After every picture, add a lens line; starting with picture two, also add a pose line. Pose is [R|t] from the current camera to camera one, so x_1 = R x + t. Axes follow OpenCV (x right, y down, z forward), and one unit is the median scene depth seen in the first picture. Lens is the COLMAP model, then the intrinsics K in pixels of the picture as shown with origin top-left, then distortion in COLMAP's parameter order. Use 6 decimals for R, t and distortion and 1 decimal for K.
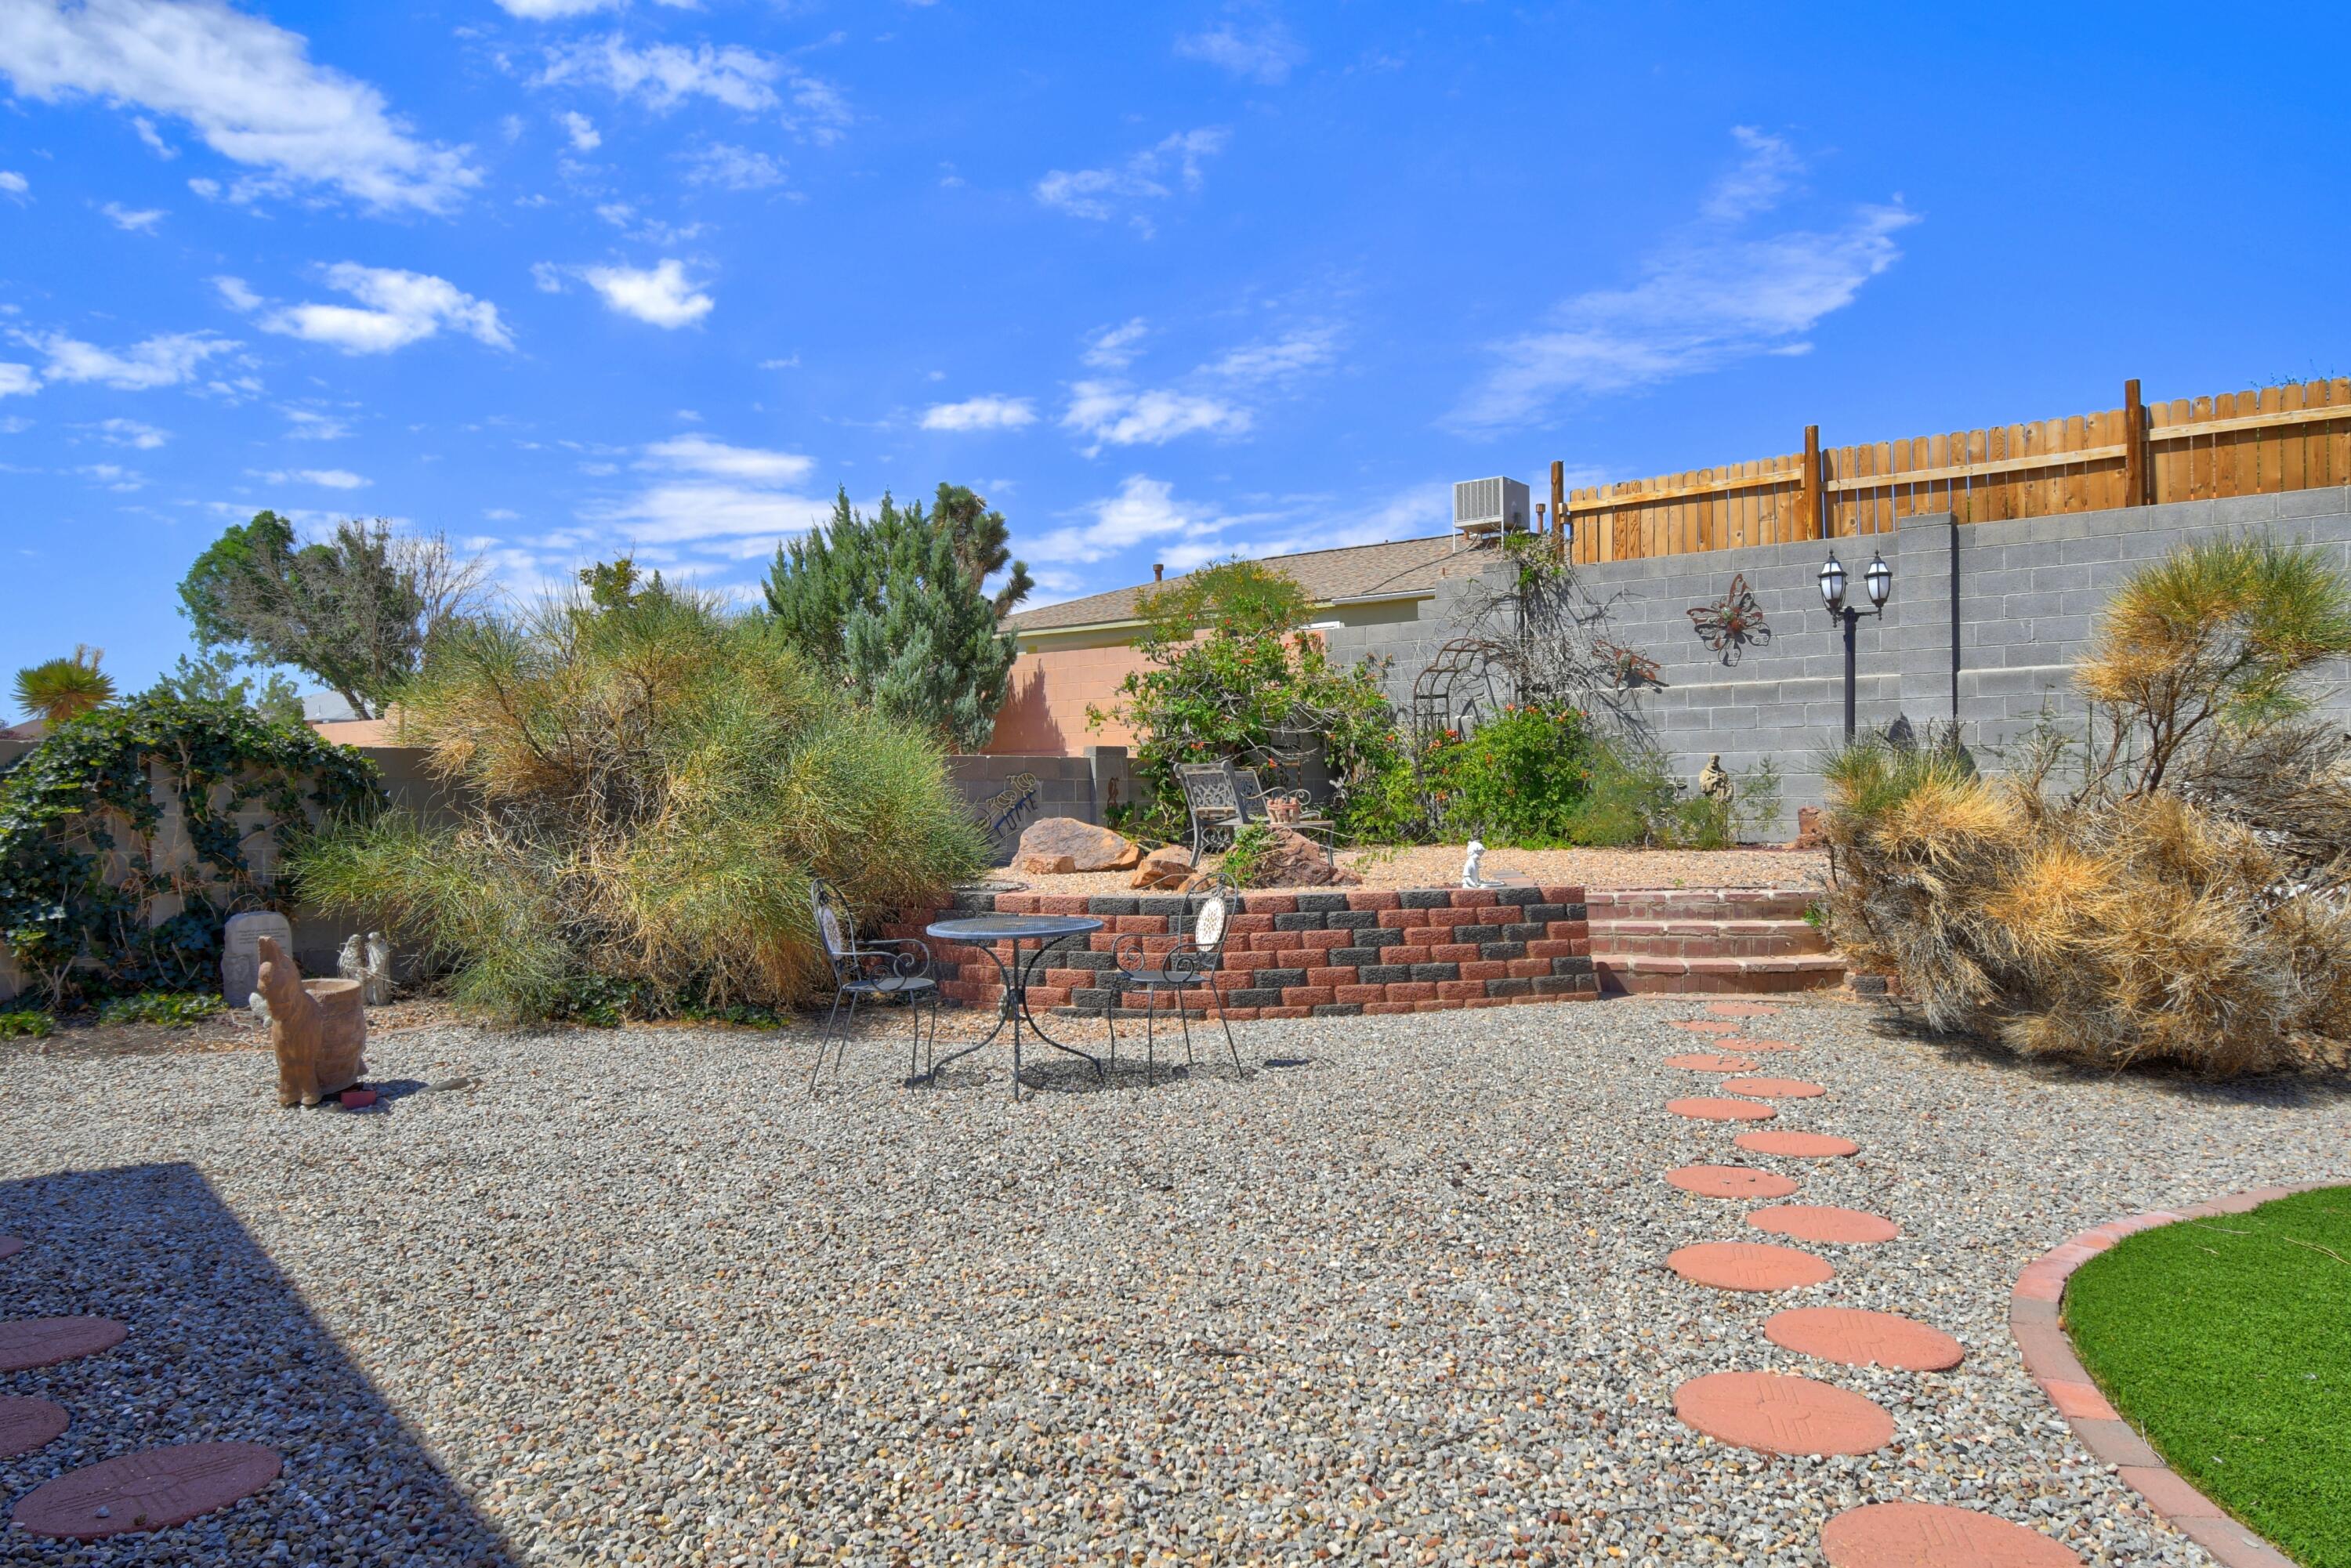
lens RADIAL K [[1508.2, 0, 1175.5], [0, 1508.2, 784.0], [0, 0, 1]] dist [-0.000403, 0.000042]
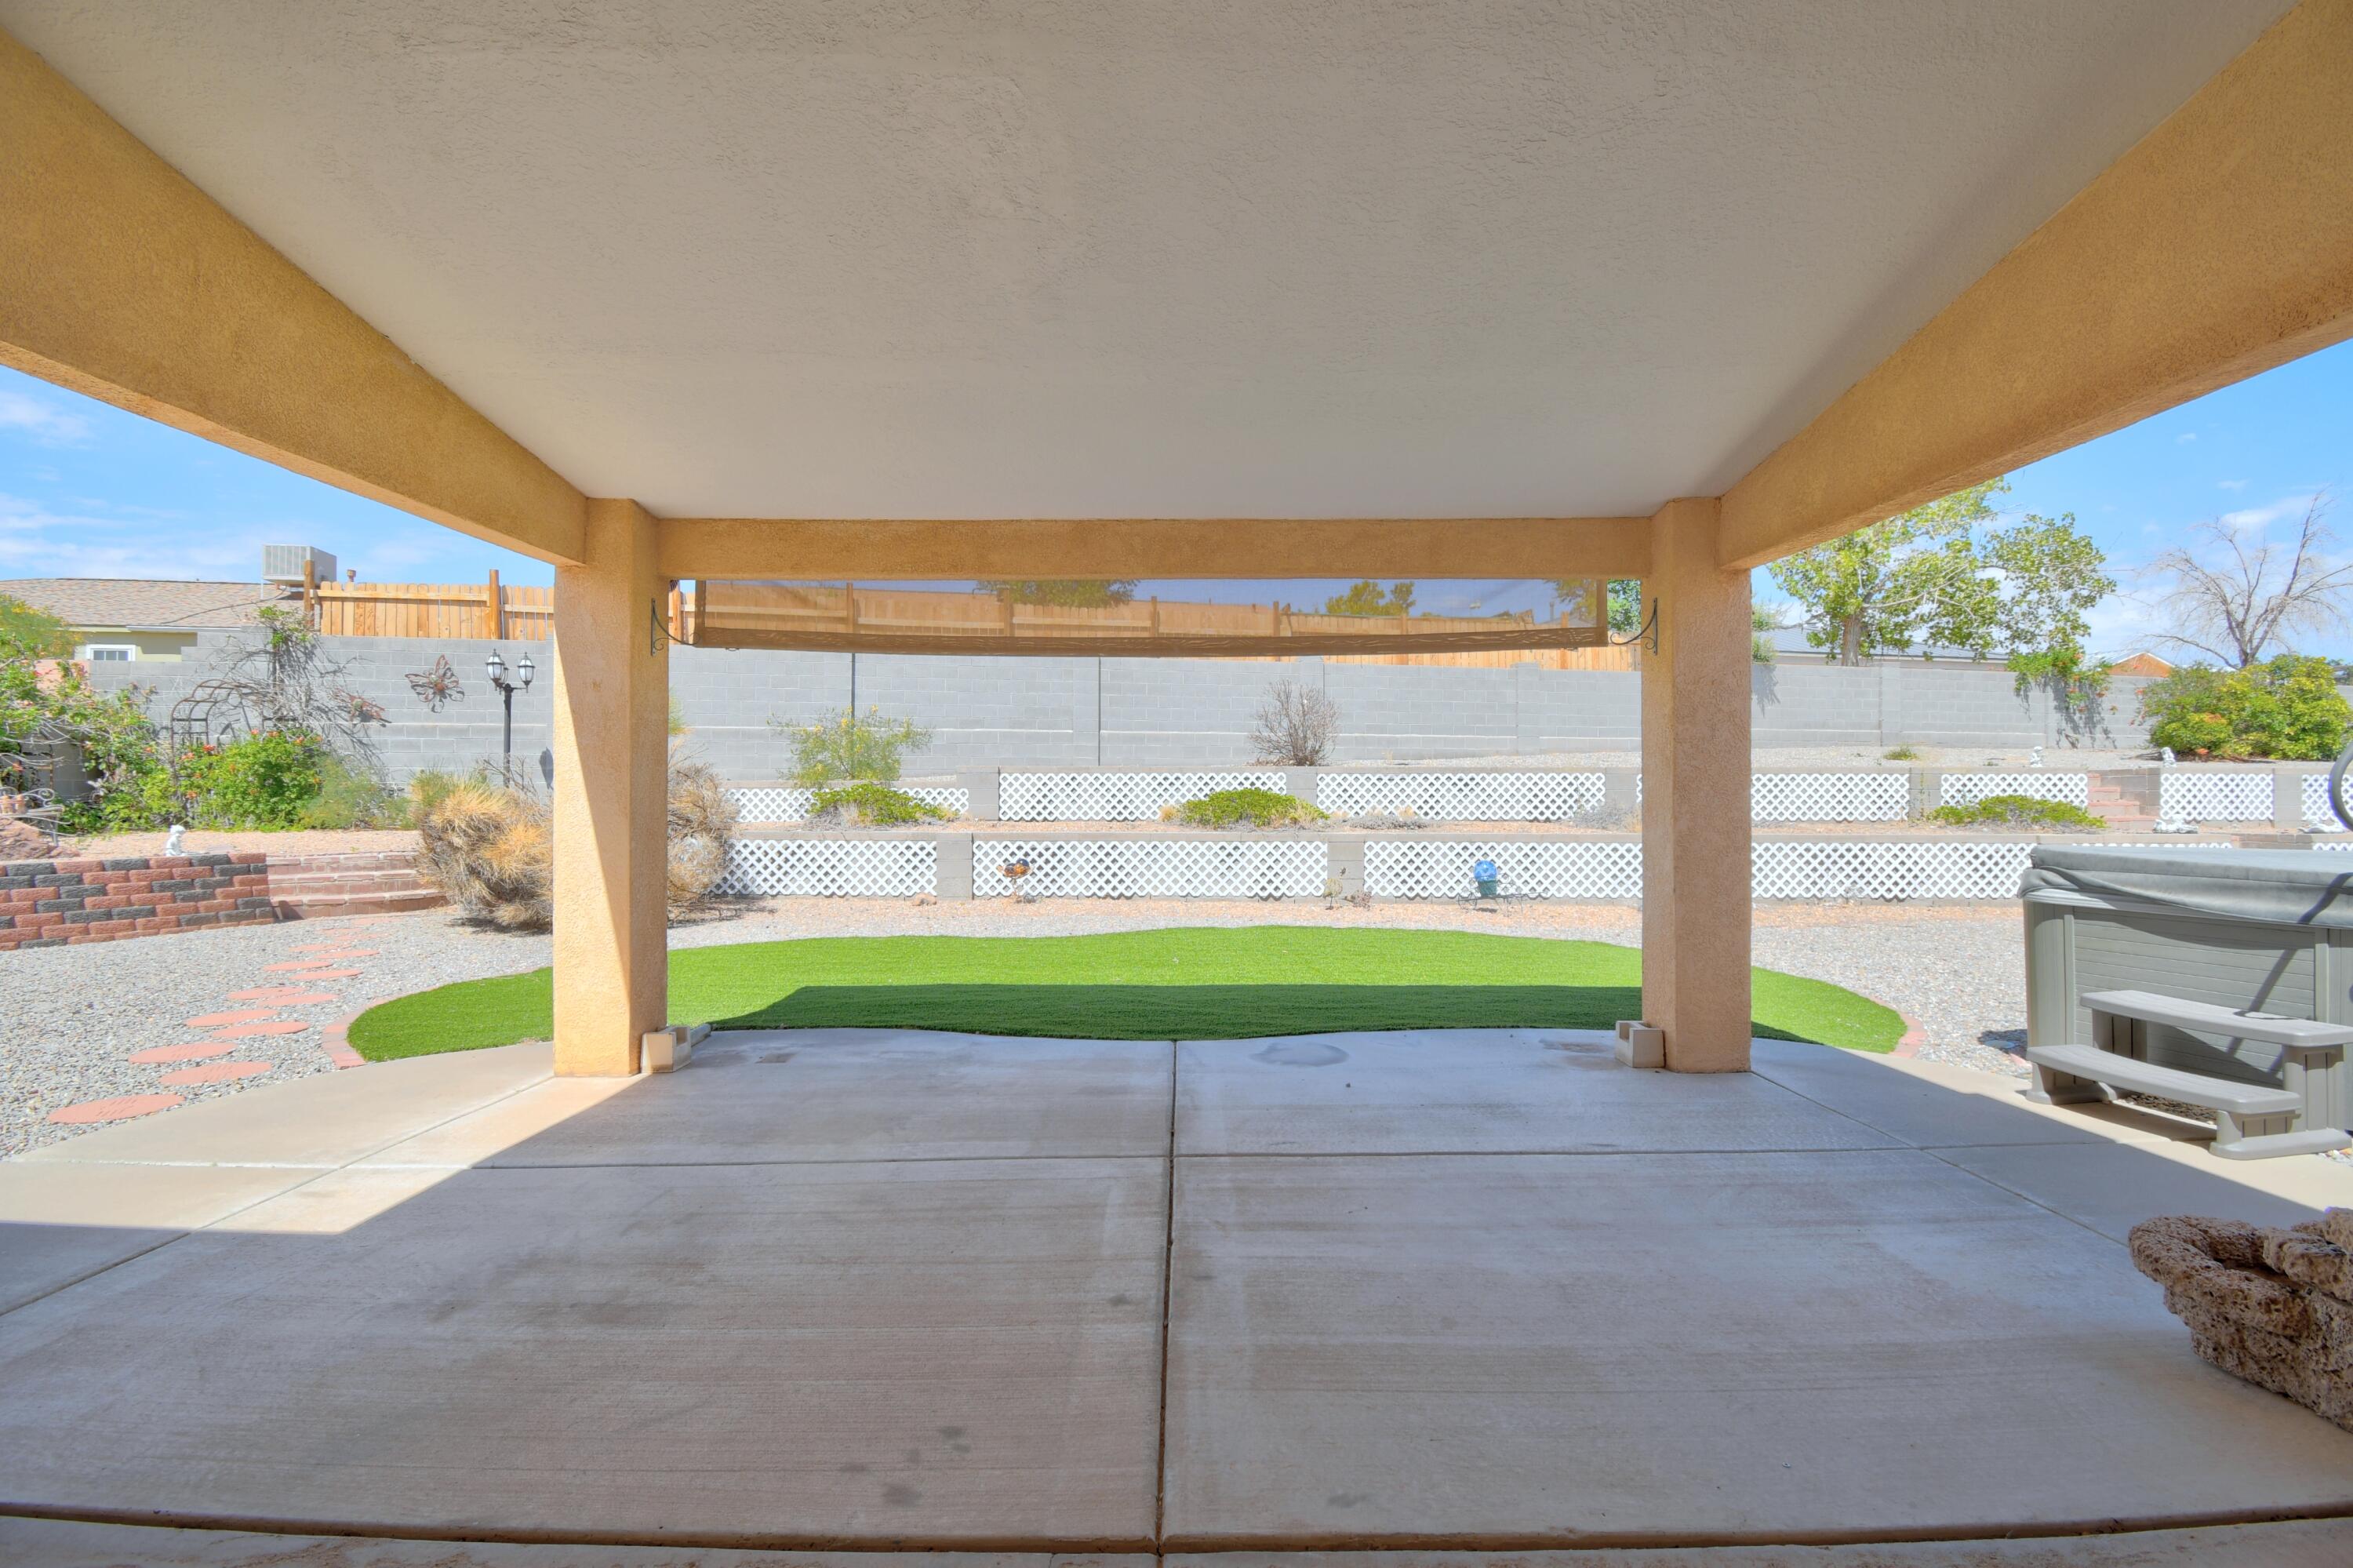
lens RADIAL K [[1045.4, 0, 1174.6], [0, 1045.4, 787.9], [0, 0, 1]] dist [0.017502, -0.023795]
pose [[0.646926, 0.011609, 0.762464, 0.037919], [-0.011991, 0.999915, -0.005050, -0.004167], [-0.762458, -0.005876, 0.647011, -0.316376]]
